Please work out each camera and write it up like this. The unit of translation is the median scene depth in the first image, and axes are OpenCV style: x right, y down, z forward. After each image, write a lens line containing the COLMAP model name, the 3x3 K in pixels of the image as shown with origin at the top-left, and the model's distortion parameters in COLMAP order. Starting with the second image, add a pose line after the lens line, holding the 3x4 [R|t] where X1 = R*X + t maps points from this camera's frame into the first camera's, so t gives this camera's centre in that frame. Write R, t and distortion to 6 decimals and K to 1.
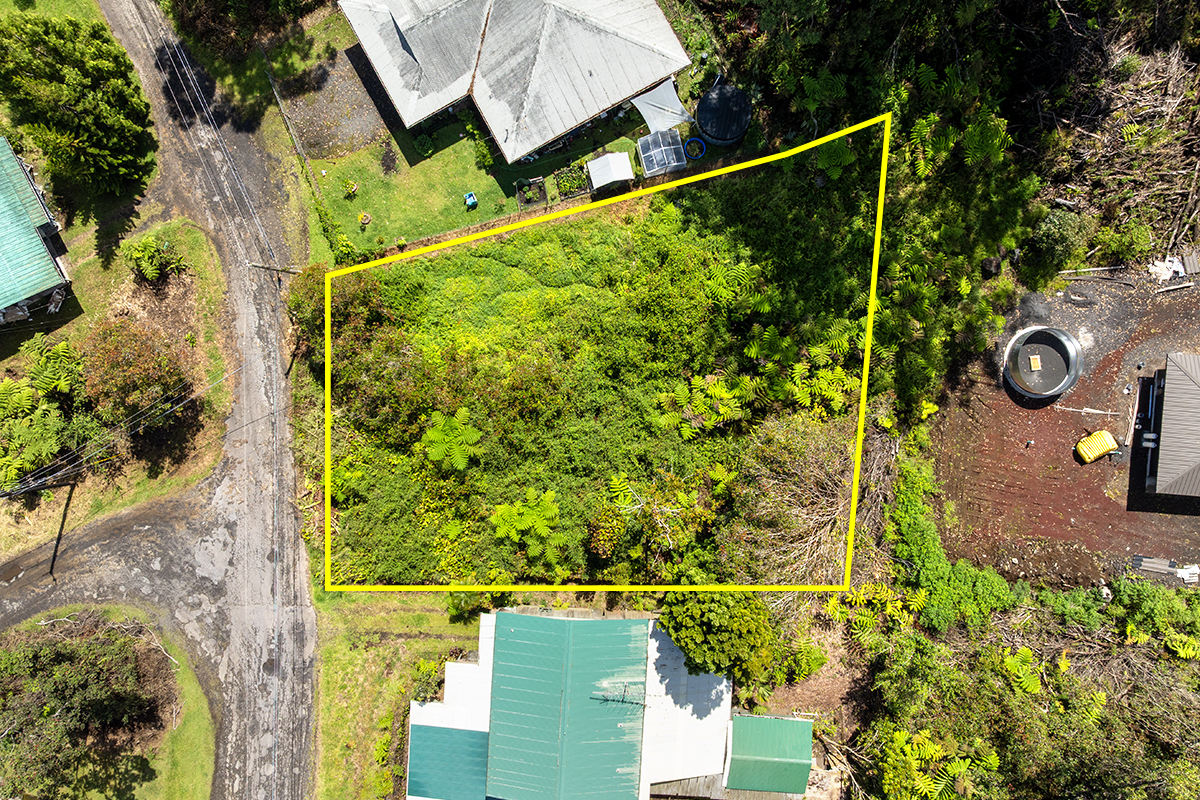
lens RADIAL K [[842.6, 0, 608.2], [0, 842.6, 401.0], [0, 0, 1]] dist [-0.053005, 0.026421]
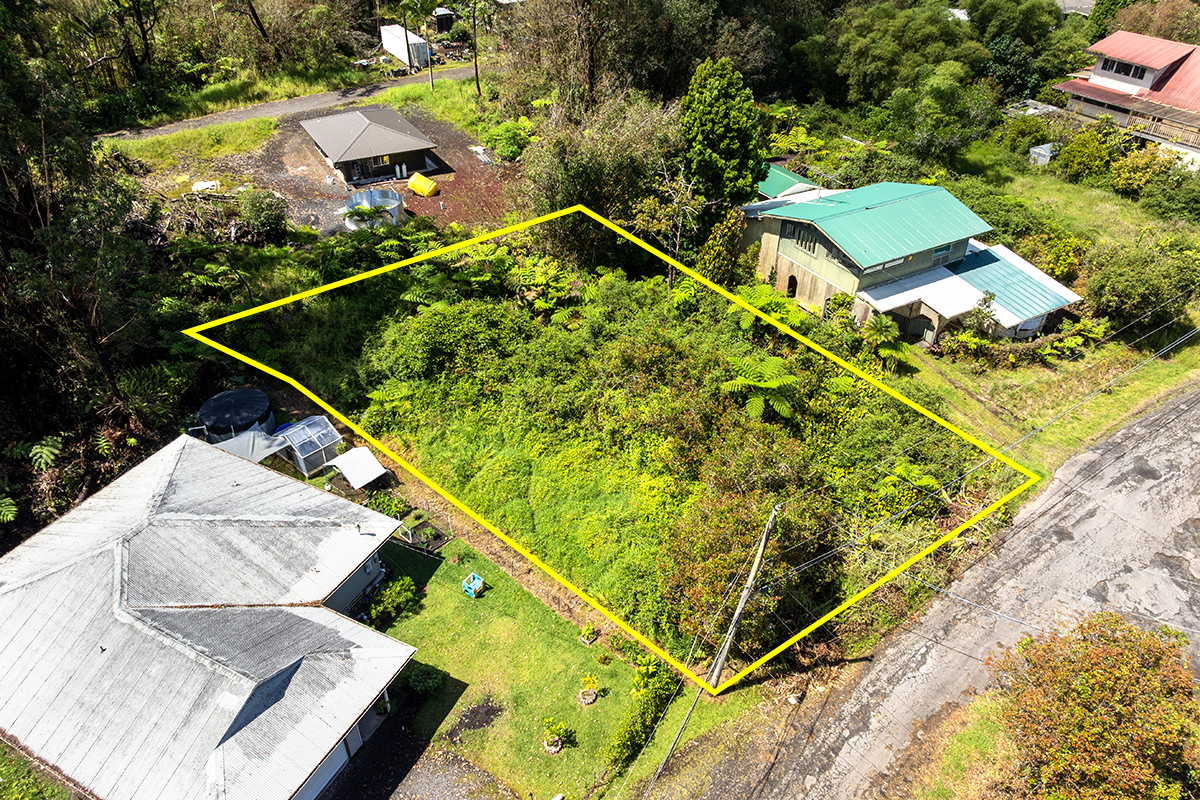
lens RADIAL K [[842.6, 0, 608.2], [0, 842.6, 401.0], [0, 0, 1]] dist [-0.053005, 0.026421]
pose [[-0.565746, -0.495184, 0.659336, -0.591649], [0.824448, -0.325405, 0.463030, -0.416561], [-0.014734, 0.805546, 0.592350, 0.506163]]
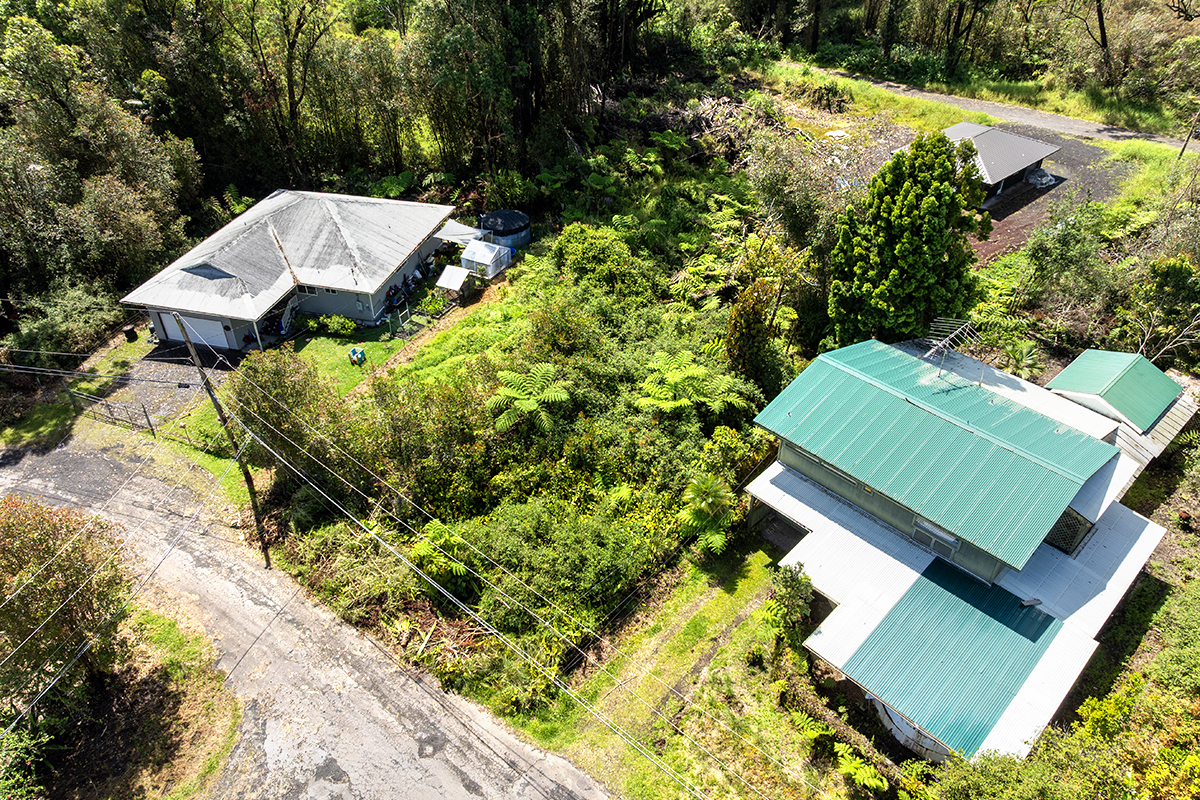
lens RADIAL K [[842.6, 0, 608.2], [0, 842.6, 401.0], [0, 0, 1]] dist [-0.053005, 0.026421]
pose [[0.674813, -0.444718, 0.588942, -0.540117], [0.737933, 0.396824, -0.545880, 0.471756], [0.009056, 0.802967, 0.595955, 0.517755]]
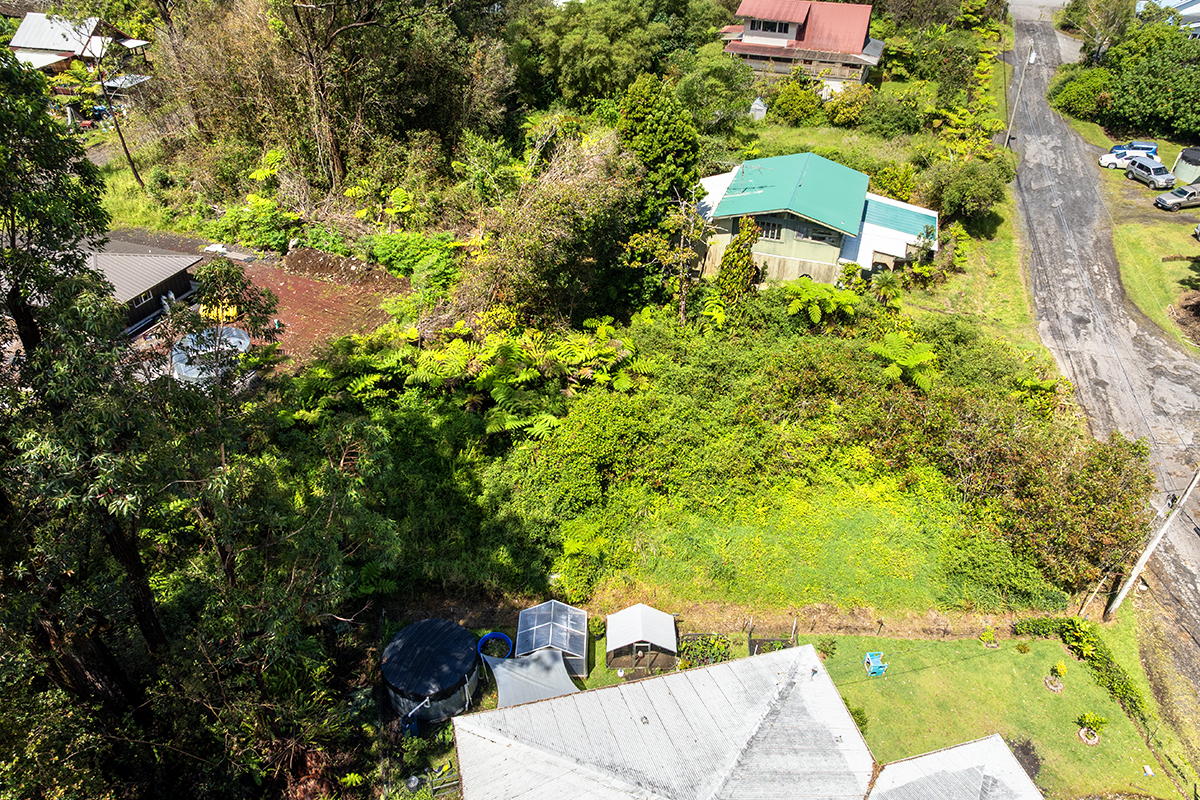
lens RADIAL K [[842.6, 0, 608.2], [0, 842.6, 401.0], [0, 0, 1]] dist [-0.053005, 0.026421]
pose [[-0.966401, -0.168357, 0.194228, -0.064047], [0.255917, -0.559727, 0.788170, -0.669811], [-0.023980, 0.811395, 0.584006, 0.508111]]
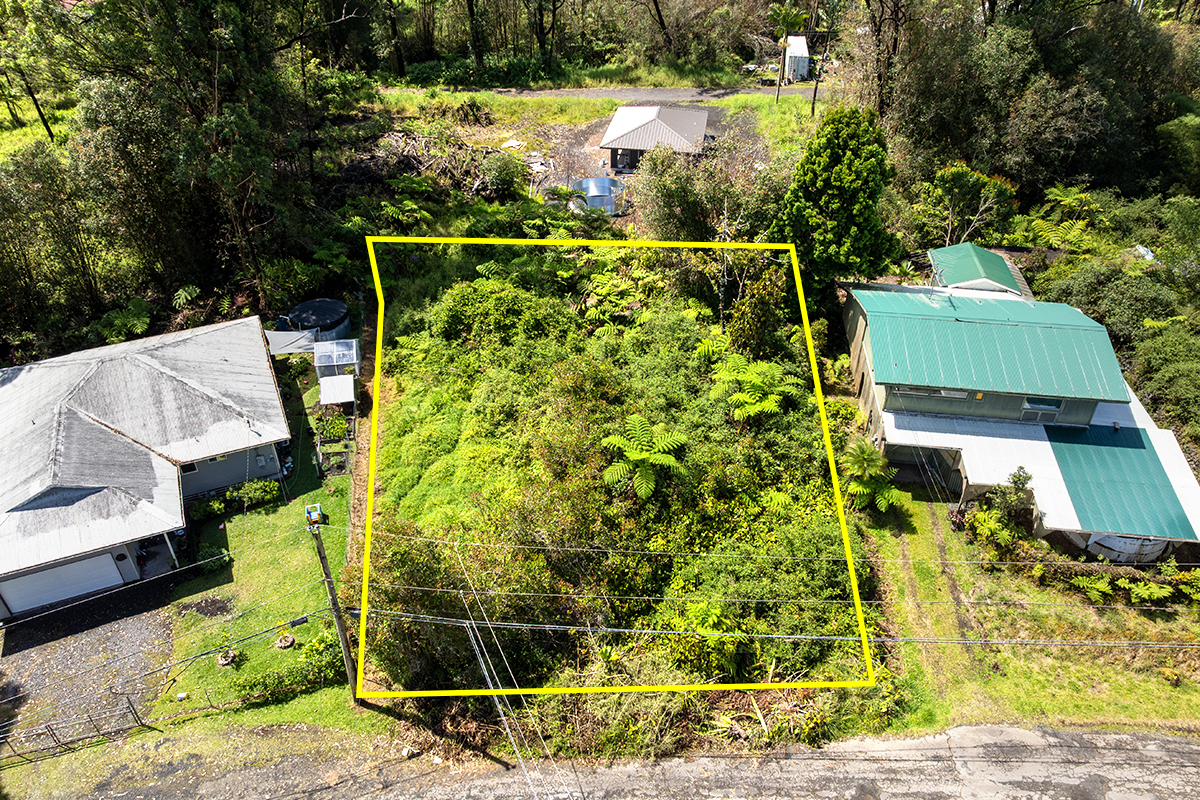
lens RADIAL K [[842.6, 0, 608.2], [0, 842.6, 401.0], [0, 0, 1]] dist [-0.053005, 0.026421]
pose [[0.062902, -0.584466, 0.808976, -0.684295], [0.998018, 0.035246, -0.052136, 0.046064], [0.001958, 0.810652, 0.585525, 0.509594]]
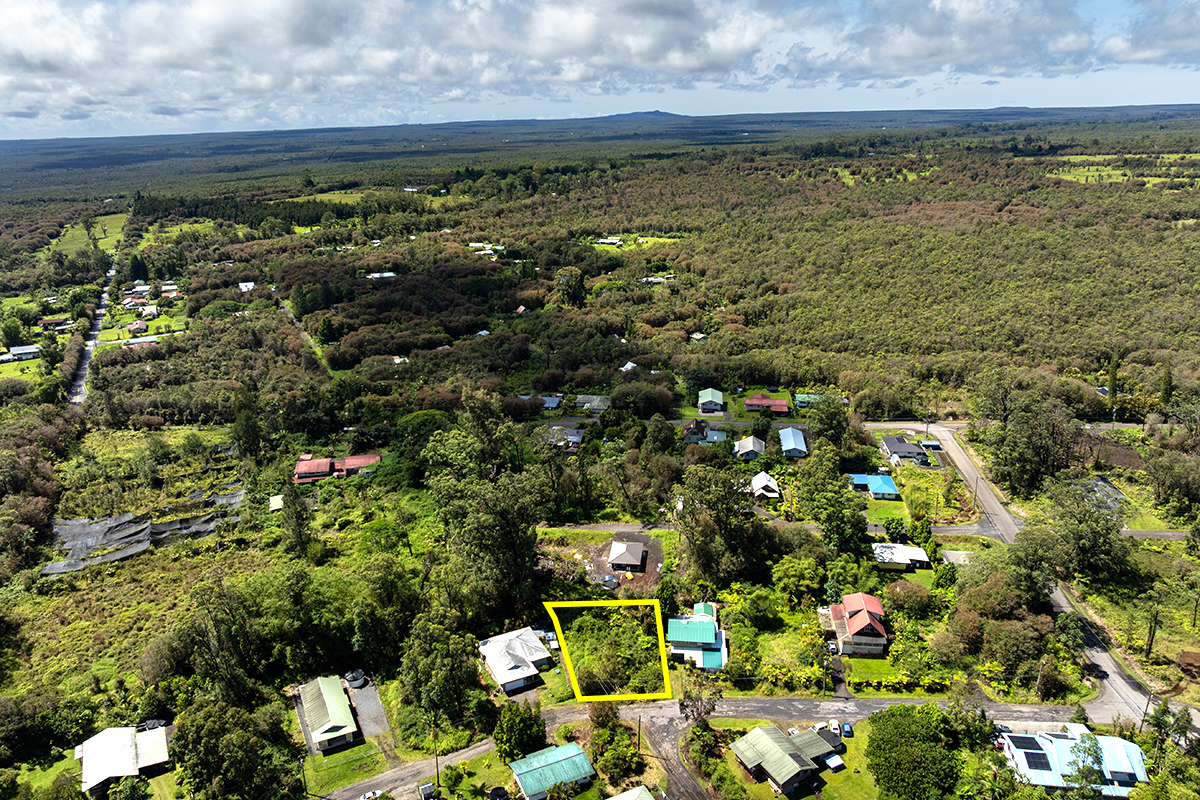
lens RADIAL K [[842.6, 0, 608.2], [0, 842.6, 401.0], [0, 0, 1]] dist [-0.053005, 0.026421]
pose [[0.030714, -0.335473, 0.941549, -3.150558], [0.999422, -0.003442, -0.033828, 0.095553], [0.014590, 0.942044, 0.335173, -1.272167]]
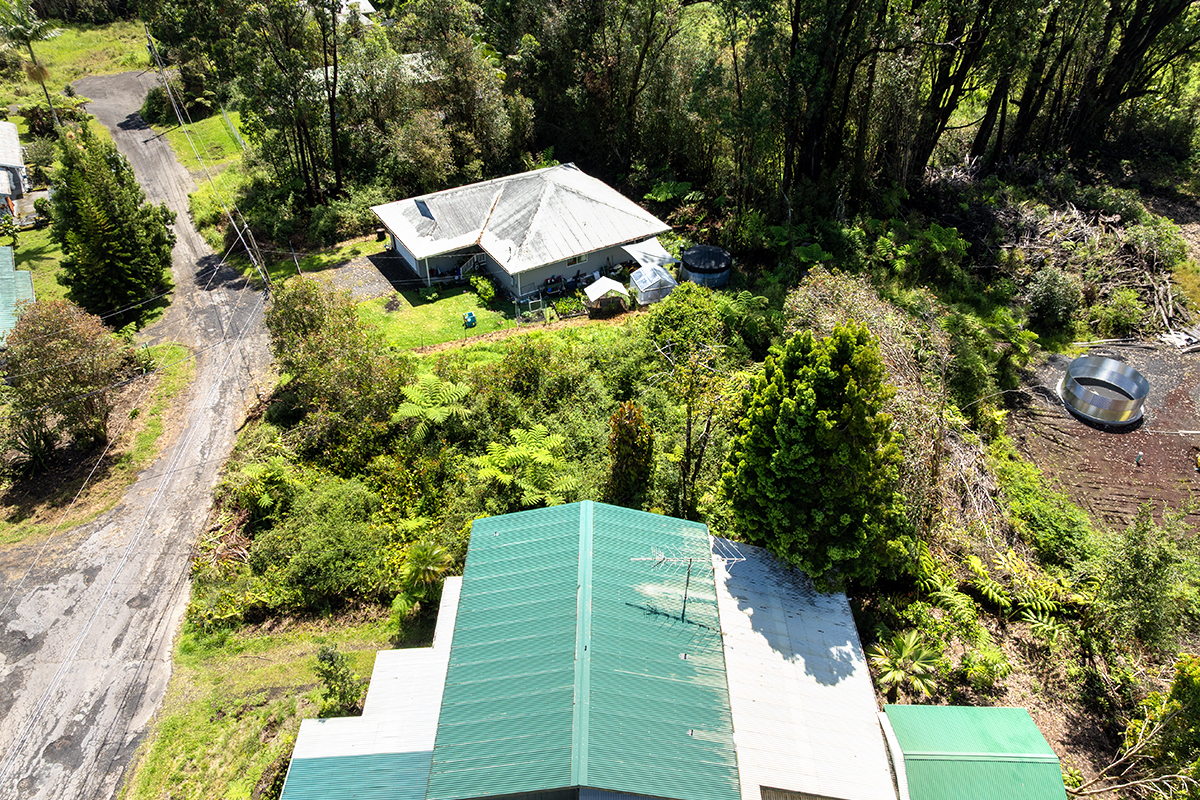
lens RADIAL K [[842.6, 0, 608.2], [0, 842.6, 401.0], [0, 0, 1]] dist [-0.053005, 0.026421]
pose [[0.998262, -0.030607, 0.050362, -0.052156], [0.058558, 0.611408, -0.789146, 0.640185], [-0.006639, 0.790723, 0.612138, 0.464621]]
